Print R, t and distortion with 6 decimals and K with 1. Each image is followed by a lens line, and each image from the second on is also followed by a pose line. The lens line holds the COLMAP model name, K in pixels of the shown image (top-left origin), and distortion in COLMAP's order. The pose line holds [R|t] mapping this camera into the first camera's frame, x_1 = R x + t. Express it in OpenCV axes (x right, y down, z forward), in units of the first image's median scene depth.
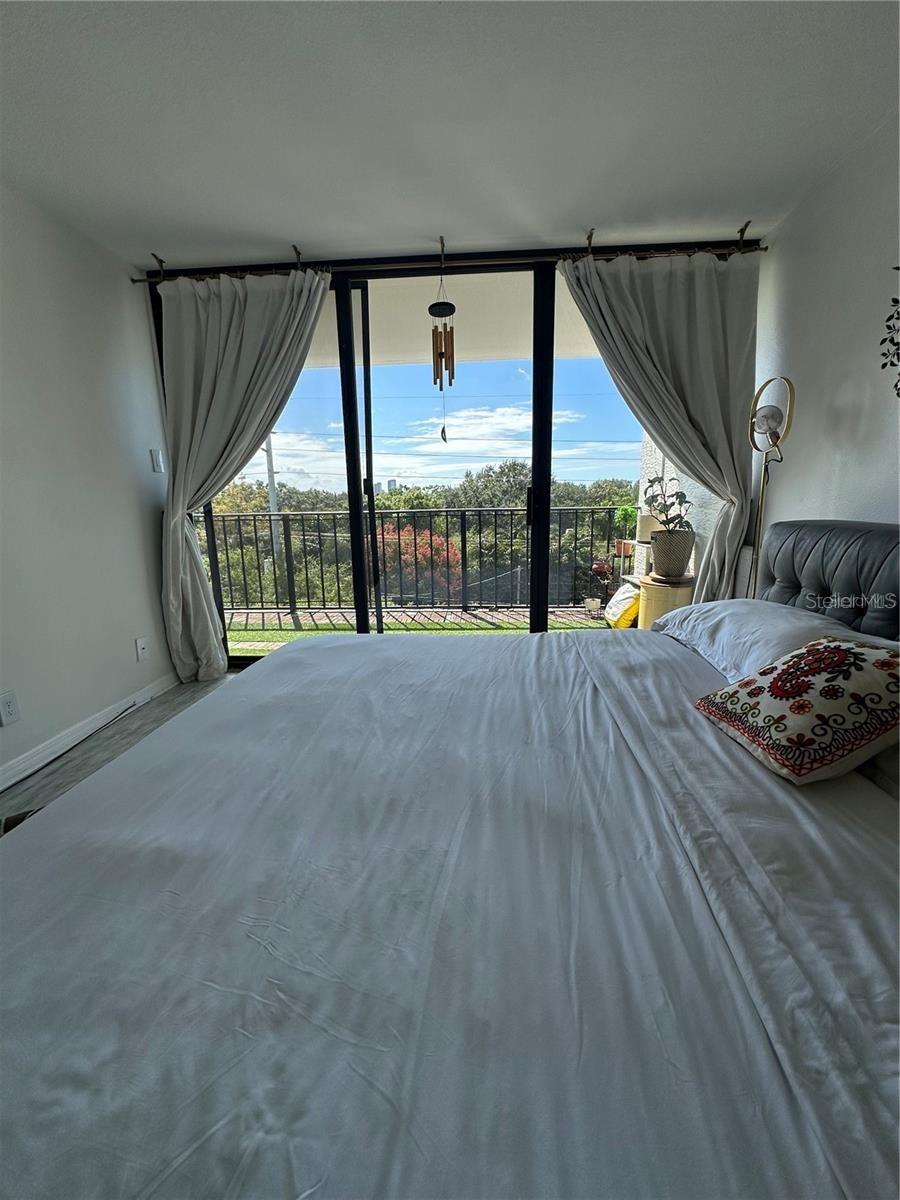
lens RADIAL K [[483.9, 0, 445.2], [0, 483.9, 599.5], [0, 0, 1]] dist [-0.004163, 0.000587]
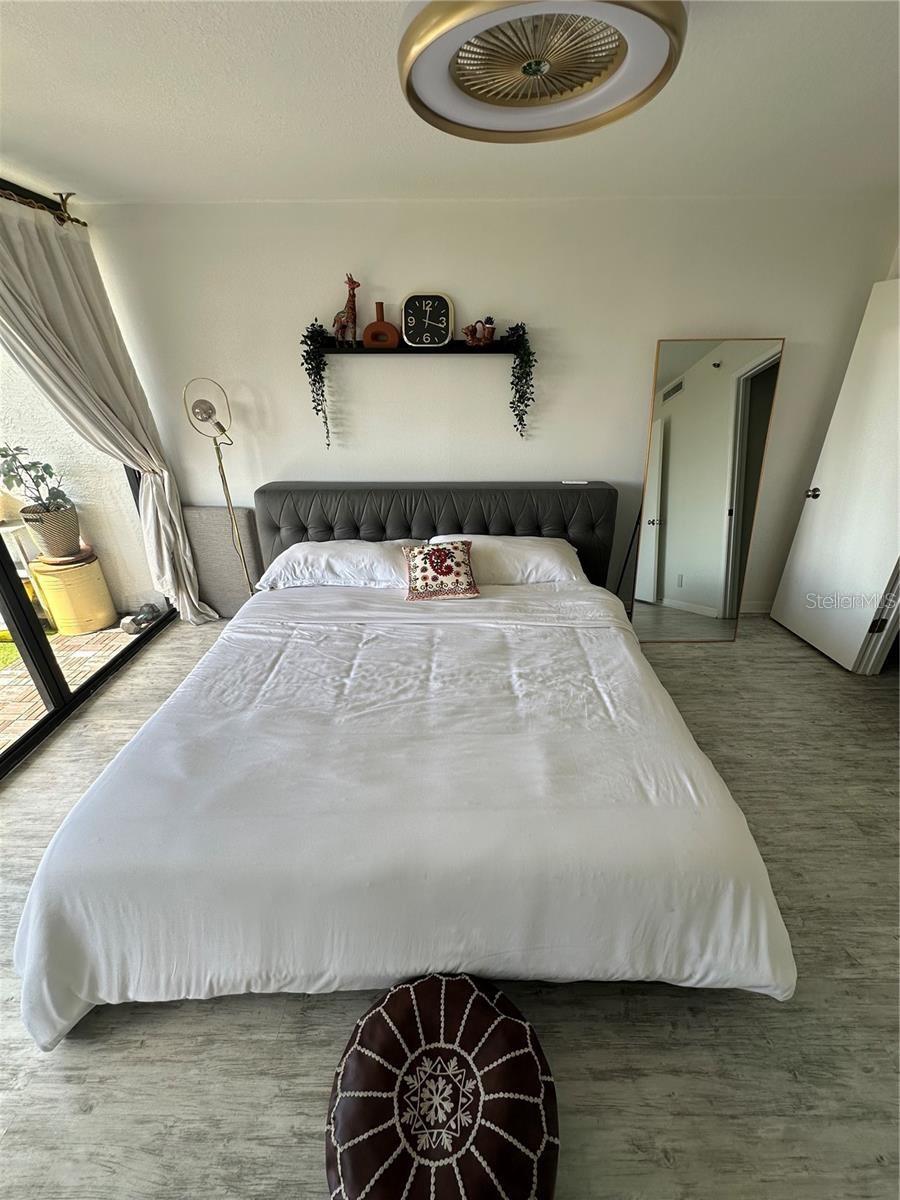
lens RADIAL K [[483.9, 0, 455.3], [0, 483.9, 596.7], [0, 0, 1]] dist [-0.004163, 0.000587]
pose [[-0.103923, -0.418450, 0.902275, -0.815383], [0.195614, 0.880868, 0.431052, -0.387631], [-0.975159, 0.221294, -0.009688, 0.505275]]
